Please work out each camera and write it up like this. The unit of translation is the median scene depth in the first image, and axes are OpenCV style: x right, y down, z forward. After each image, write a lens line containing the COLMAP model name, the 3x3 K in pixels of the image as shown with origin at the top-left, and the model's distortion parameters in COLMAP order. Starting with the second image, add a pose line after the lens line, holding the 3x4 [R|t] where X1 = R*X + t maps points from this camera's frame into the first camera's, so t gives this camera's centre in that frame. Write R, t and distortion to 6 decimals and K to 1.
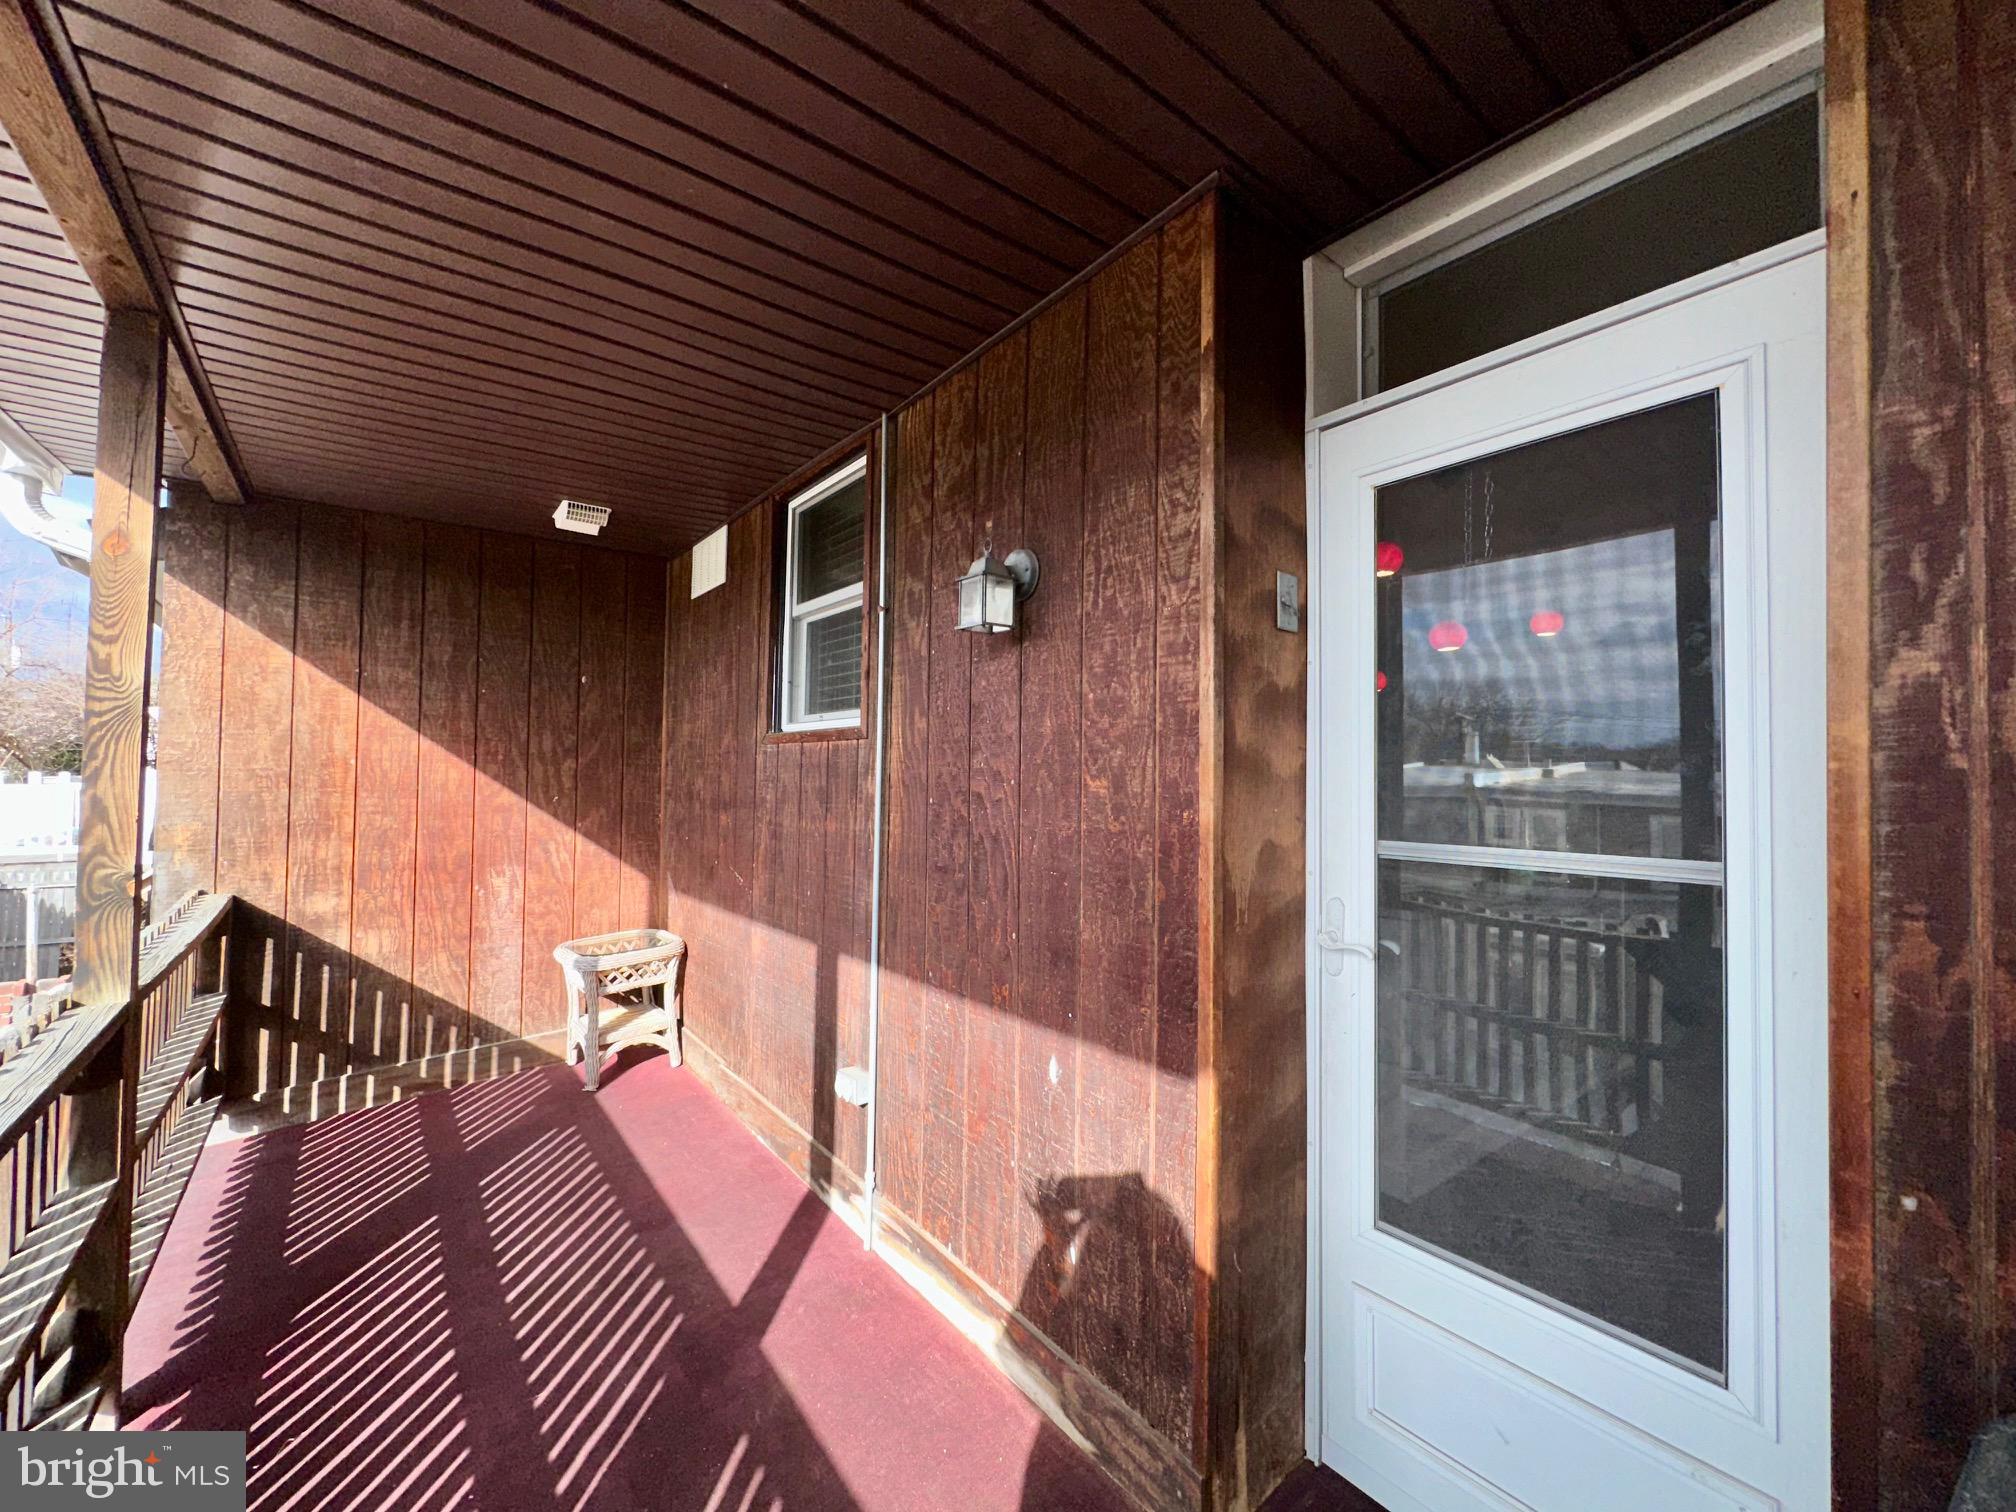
lens RADIAL K [[802.2, 0, 1008.0], [0, 802.2, 756.0], [0, 0, 1]] dist [-0.007621, 0.000987]
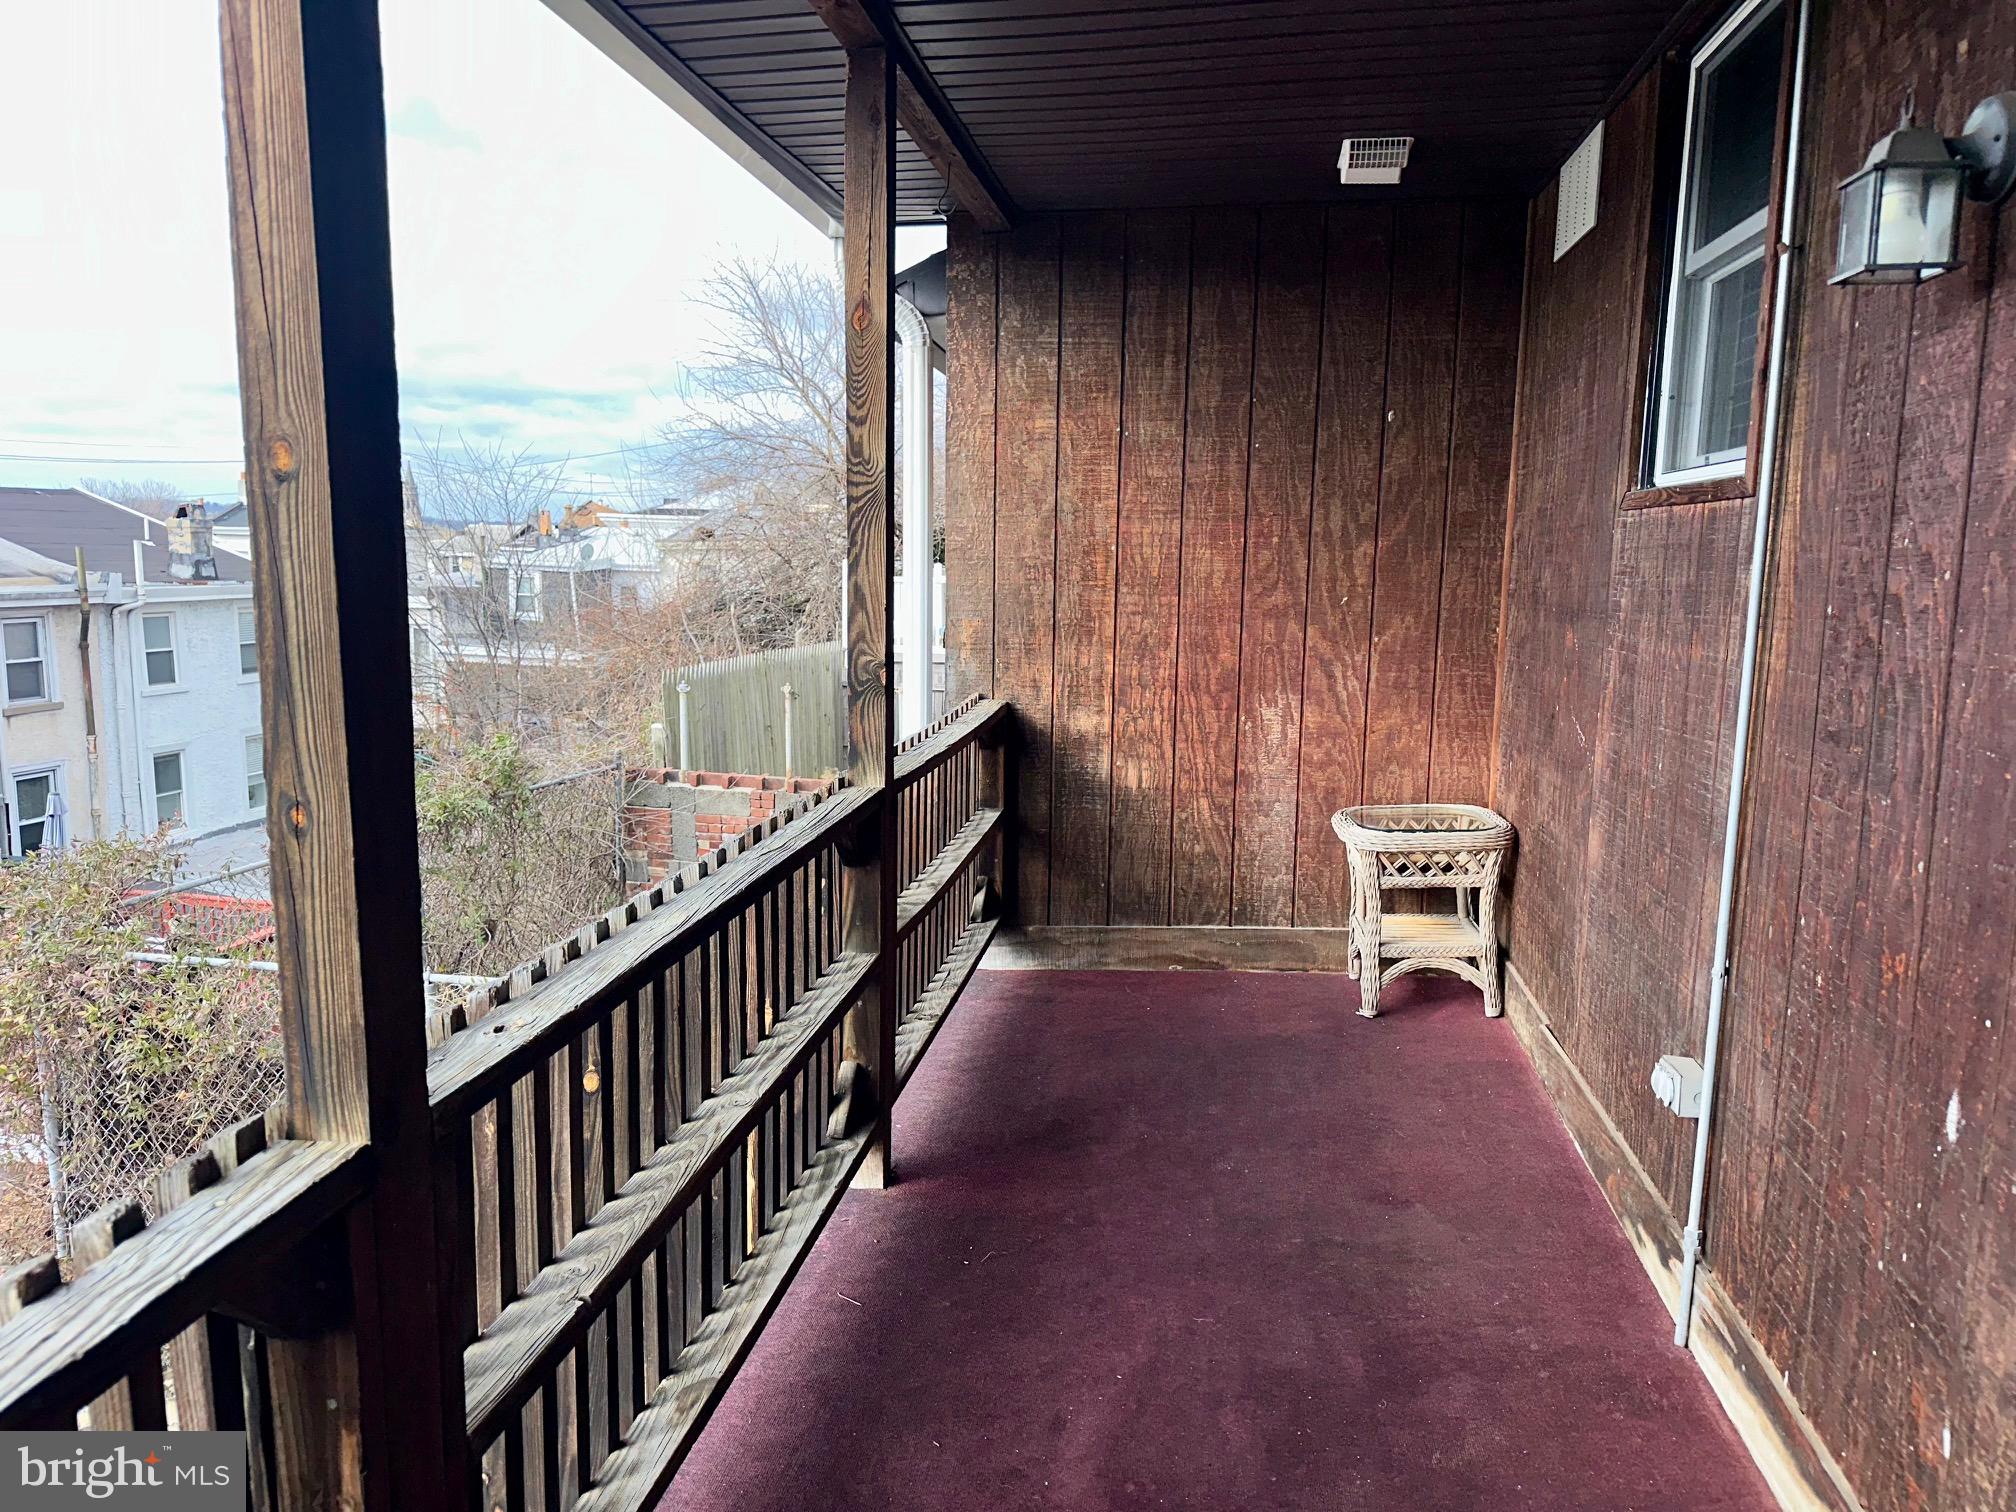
lens RADIAL K [[1388.7, 0, 1008.0], [0, 1388.7, 756.0], [0, 0, 1]] dist [0.090276, -0.079182]
pose [[0.681274, 0.102569, -0.724808, 0.142608], [0.012363, 0.988382, 0.151488, 0.000792], [0.731924, -0.112165, 0.672090, -0.036283]]
